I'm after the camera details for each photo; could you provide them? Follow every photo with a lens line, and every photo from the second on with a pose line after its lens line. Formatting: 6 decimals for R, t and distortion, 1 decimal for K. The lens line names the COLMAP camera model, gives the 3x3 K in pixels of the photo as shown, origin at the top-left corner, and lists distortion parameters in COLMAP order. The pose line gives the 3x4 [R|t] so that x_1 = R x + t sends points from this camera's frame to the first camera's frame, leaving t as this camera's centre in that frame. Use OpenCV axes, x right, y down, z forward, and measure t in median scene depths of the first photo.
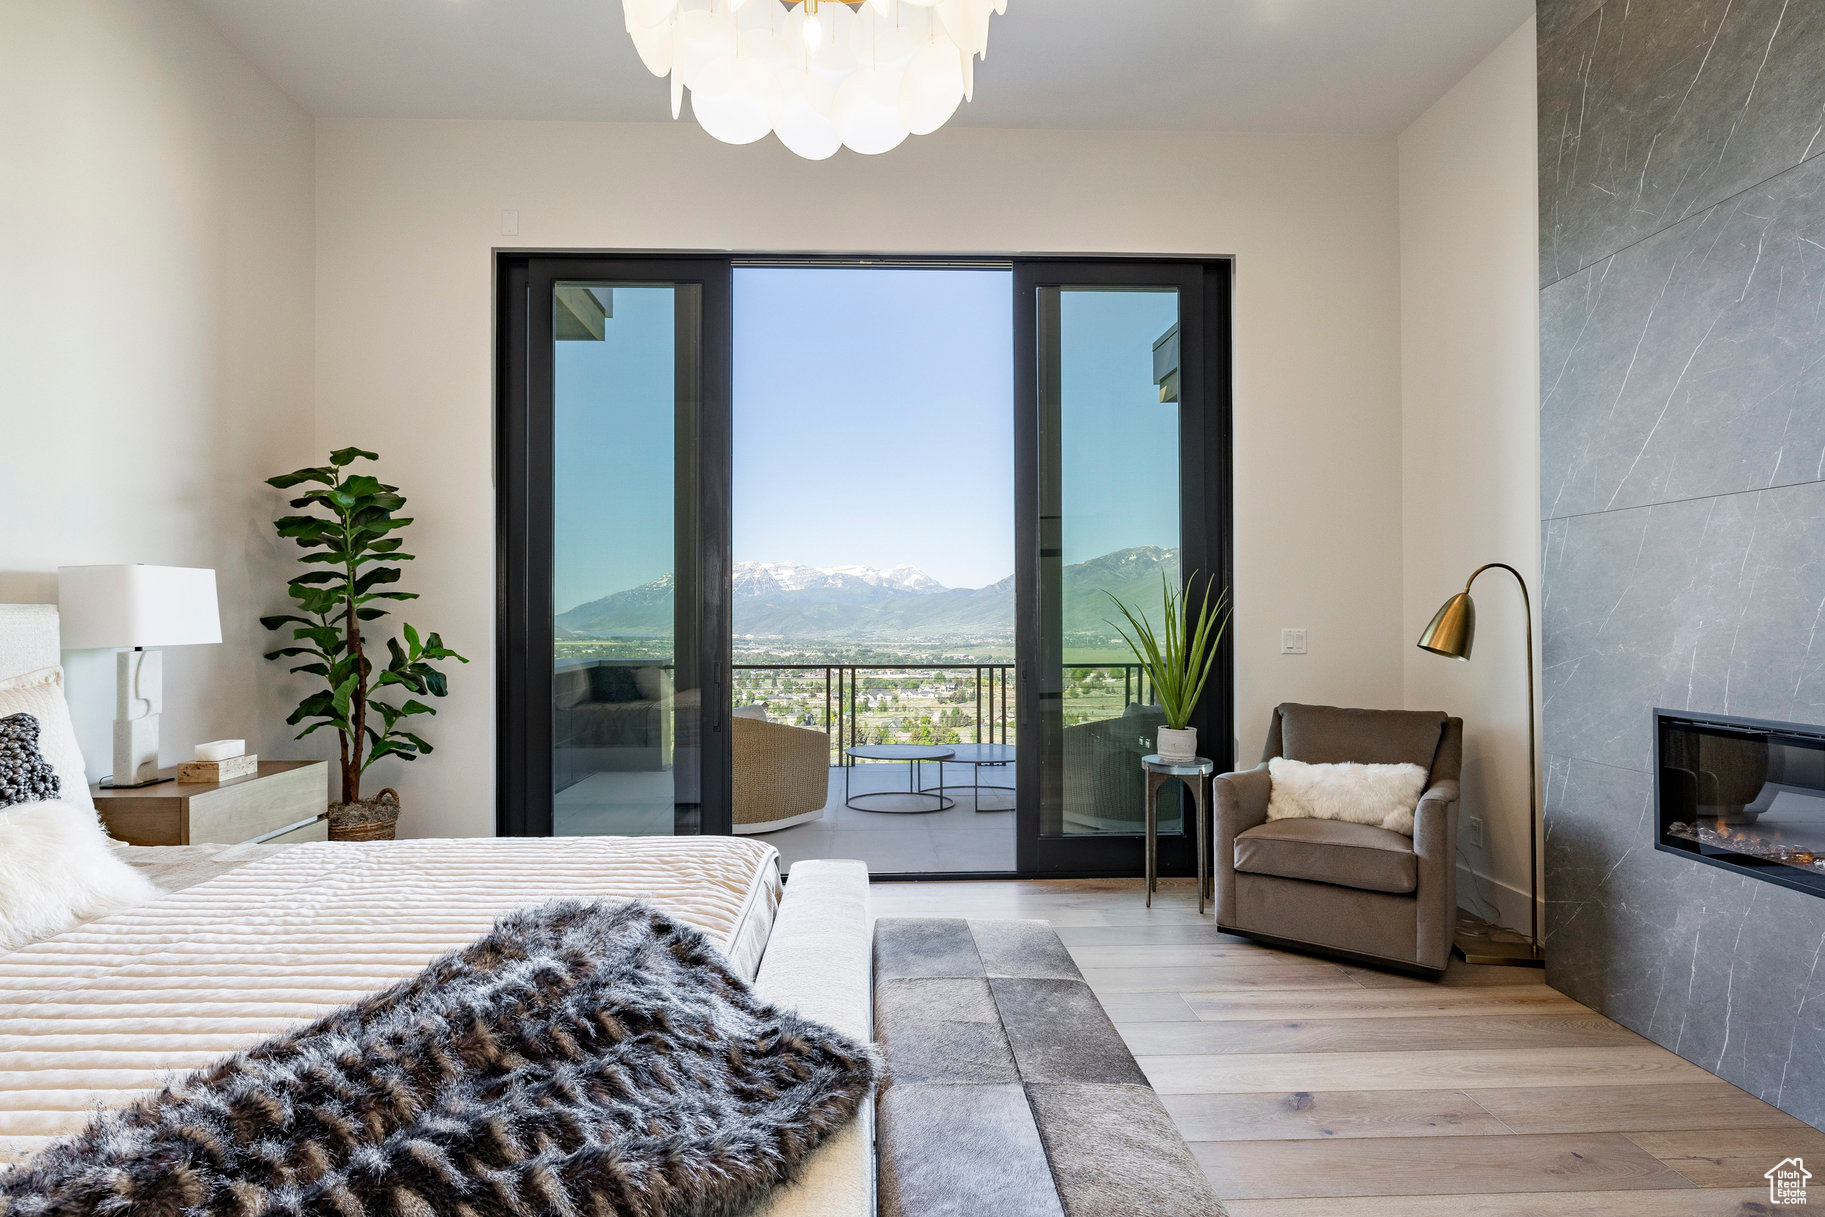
lens RADIAL K [[919.7, 0, 889.4], [0, 919.7, 617.1], [0, 0, 1]] dist [-0.002297, 0.001010]
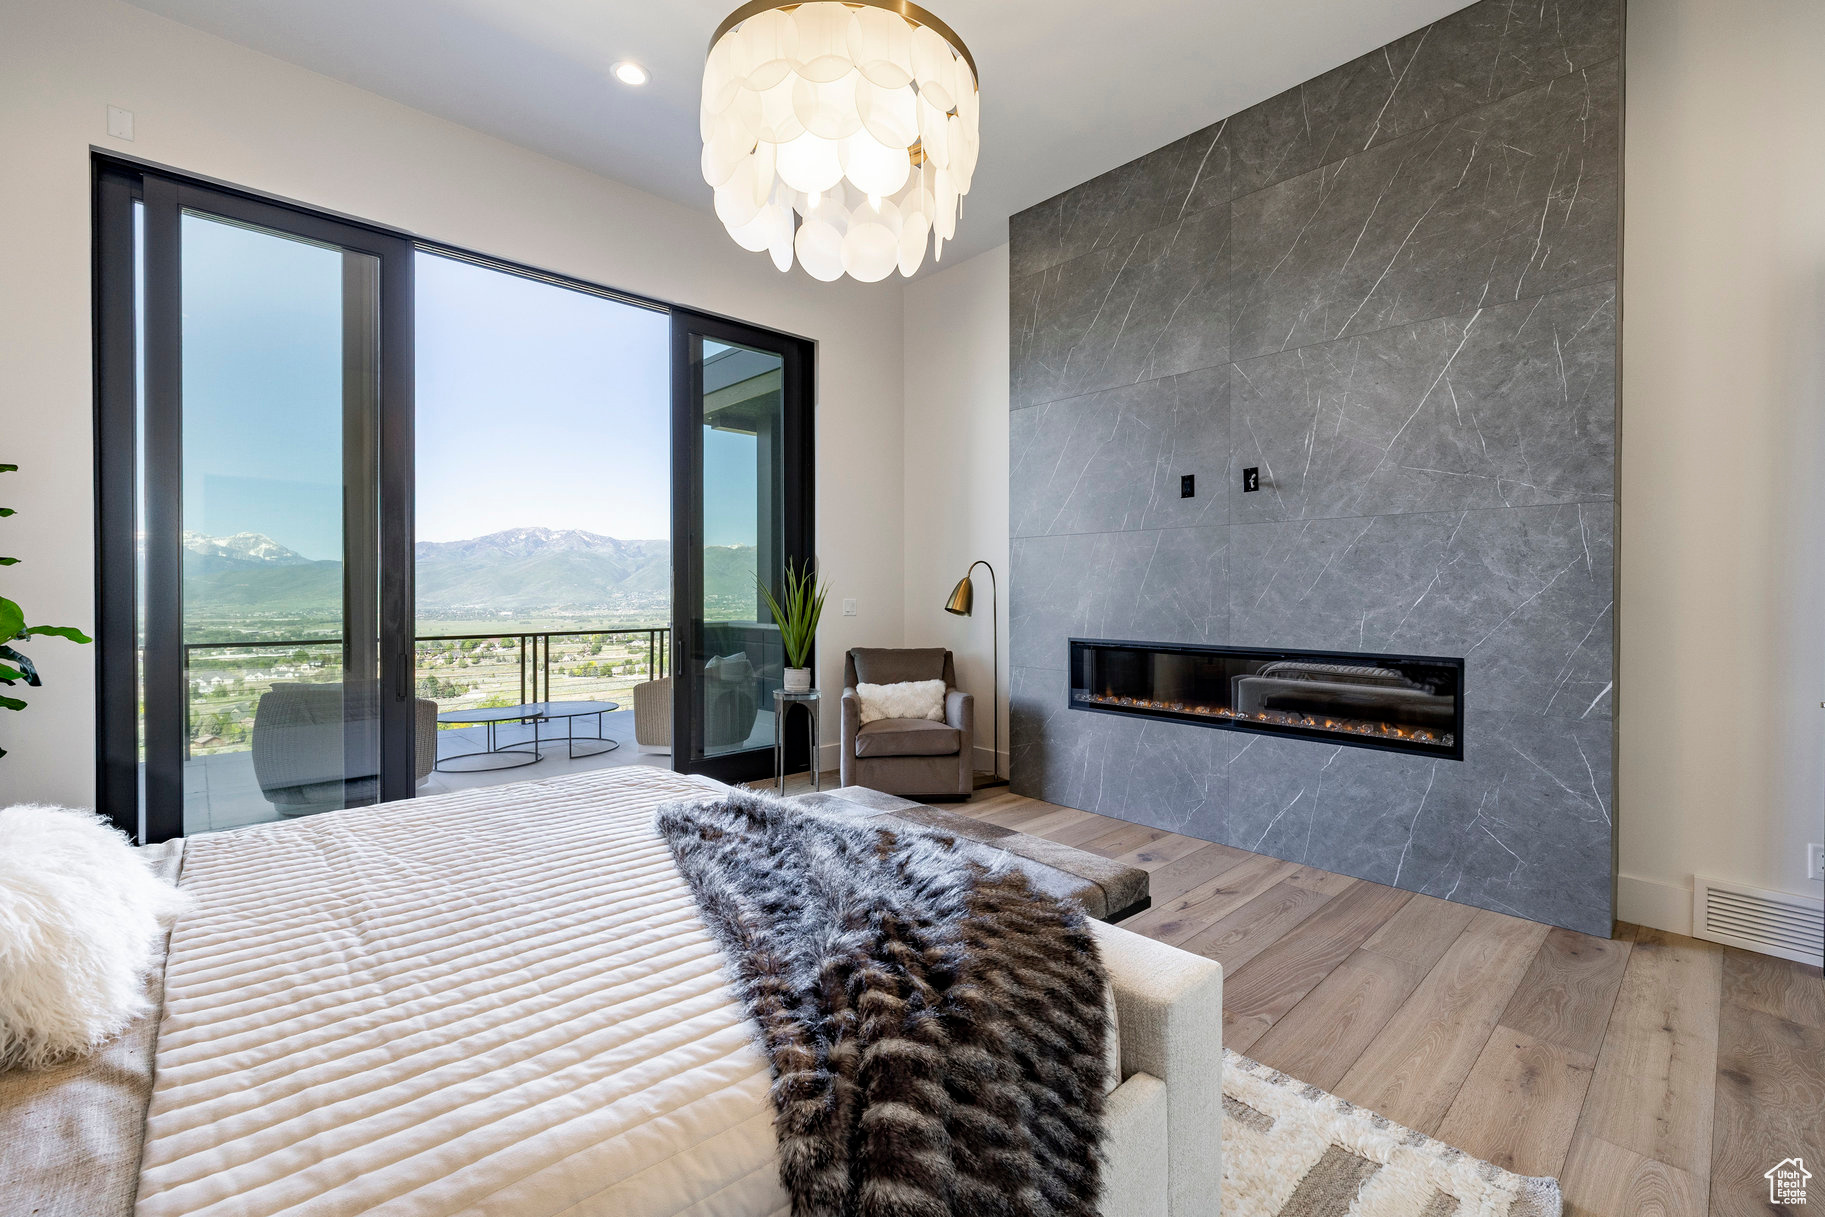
lens RADIAL K [[783.1, 0, 902.7], [0, 783.1, 602.7], [0, 0, 1]] dist [-0.002051, 0.000333]
pose [[0.753635, -0.006068, 0.657266, -0.392116], [-0.003205, 0.999912, 0.012906, 0.002120], [-0.657286, -0.011833, 0.753549, -0.024822]]
